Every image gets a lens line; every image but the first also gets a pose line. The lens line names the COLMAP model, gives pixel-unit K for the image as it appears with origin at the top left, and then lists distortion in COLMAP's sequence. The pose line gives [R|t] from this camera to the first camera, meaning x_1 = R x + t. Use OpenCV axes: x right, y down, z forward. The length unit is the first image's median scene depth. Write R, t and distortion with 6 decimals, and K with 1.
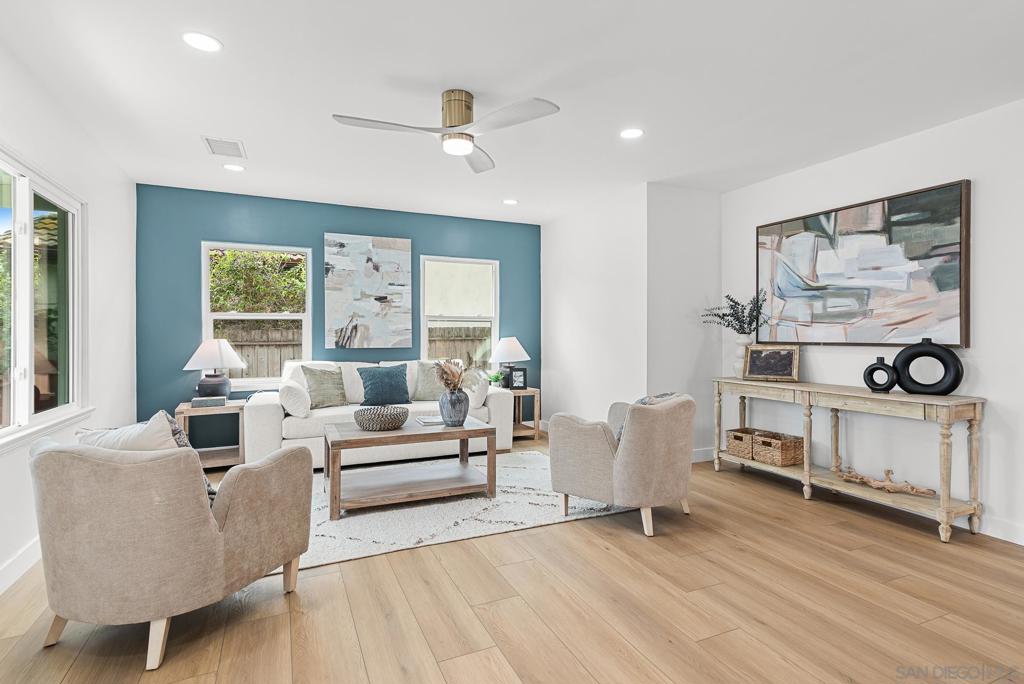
lens RADIAL K [[516.3, 0, 521.5], [0, 516.3, 333.1], [0, 0, 1]] dist [0.023511, -0.001454]
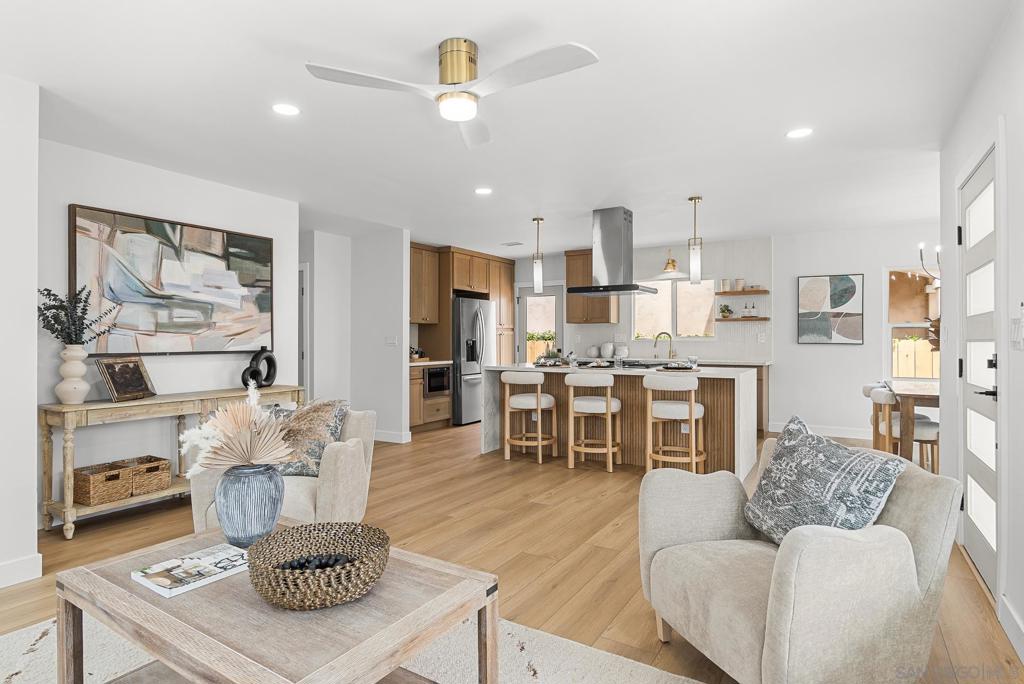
lens RADIAL K [[524.9, 0, 509.1], [0, 524.9, 340.4], [0, 0, 1]] dist [-0.001023, -0.000428]
pose [[-0.536102, 0.000731, 0.844153, -0.636008], [0.001504, 0.999999, 0.000089, -0.003938], [-0.844152, 0.001317, -0.536103, 1.027477]]
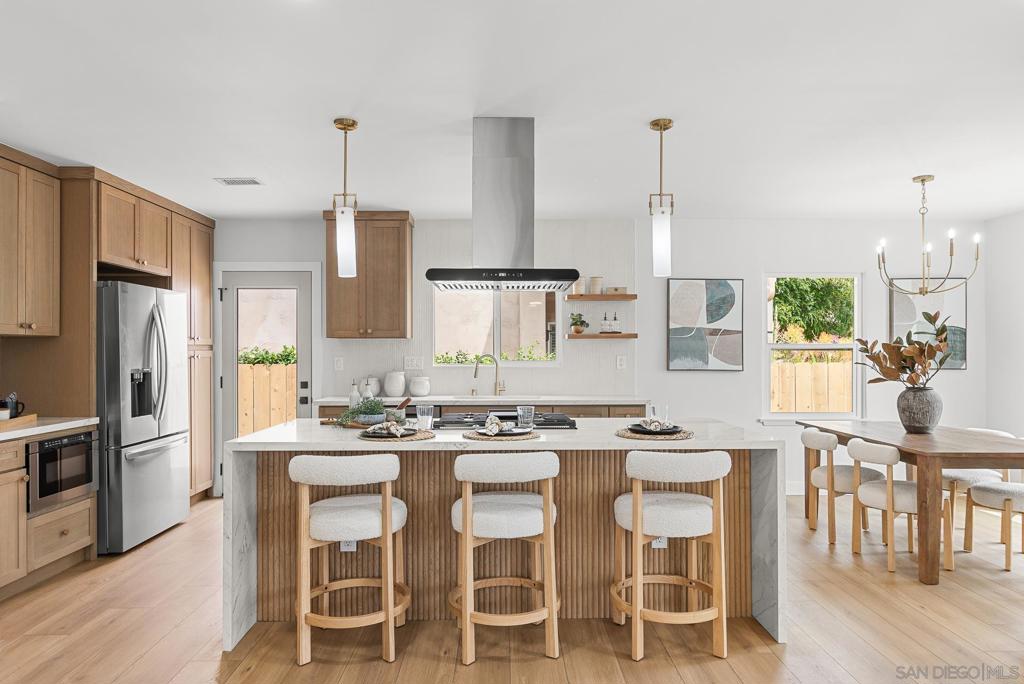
lens RADIAL K [[643.9, 0, 504.7], [0, 643.9, 349.1], [0, 0, 1]] dist [0.001616, 0.000551]
pose [[-0.895838, 0.005544, 0.444345, 0.020156], [0.003069, 0.999976, -0.006288, -0.036505], [-0.444369, -0.004270, -0.895833, 0.834830]]
